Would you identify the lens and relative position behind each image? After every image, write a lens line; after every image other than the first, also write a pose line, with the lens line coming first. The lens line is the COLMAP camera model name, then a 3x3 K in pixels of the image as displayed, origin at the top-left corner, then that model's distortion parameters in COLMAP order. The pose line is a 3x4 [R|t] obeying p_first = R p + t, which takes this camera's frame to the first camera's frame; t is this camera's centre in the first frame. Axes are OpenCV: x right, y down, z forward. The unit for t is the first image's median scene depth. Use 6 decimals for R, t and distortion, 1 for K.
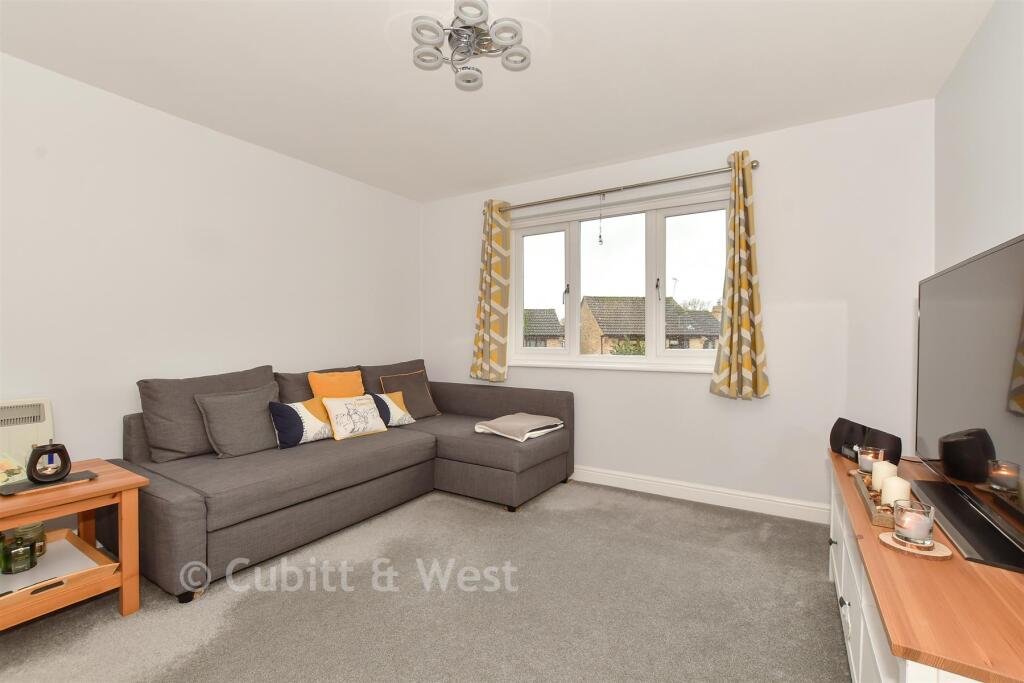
lens RADIAL K [[472.1, 0, 512.8], [0, 472.1, 338.8], [0, 0, 1]] dist [-0.006002, -0.000747]
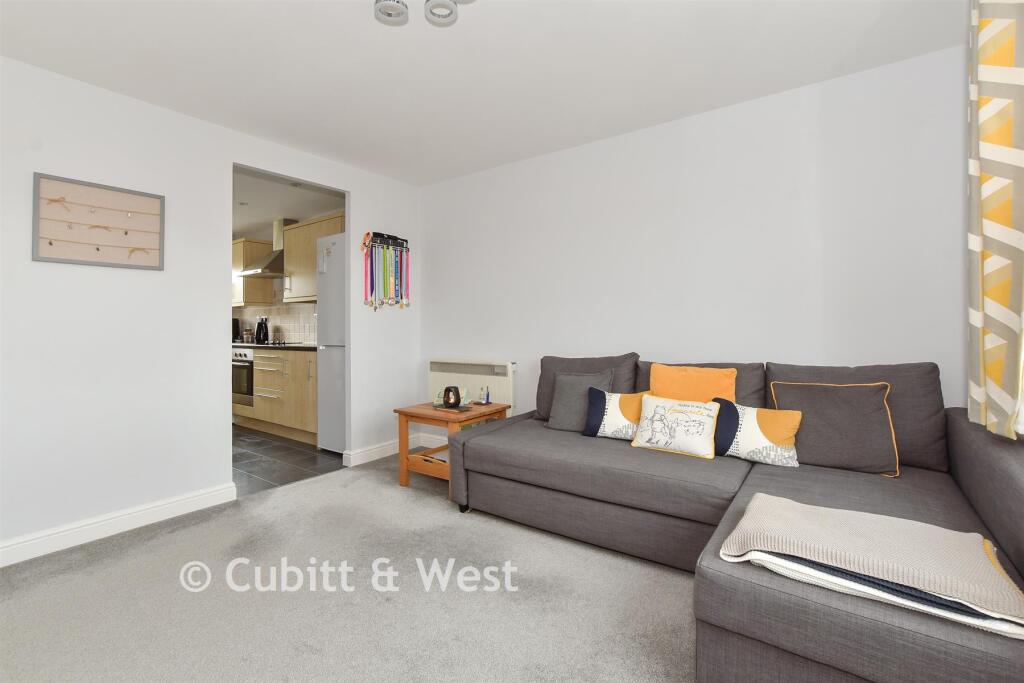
lens RADIAL K [[472.1, 0, 511.7], [0, 472.1, 333.7], [0, 0, 1]] dist [-0.006002, -0.000747]
pose [[-0.085017, 0.013907, -0.996282, 0.441841], [0.007165, 0.999885, 0.013345, 0.003954], [0.996354, -0.006004, -0.085107, 0.804413]]
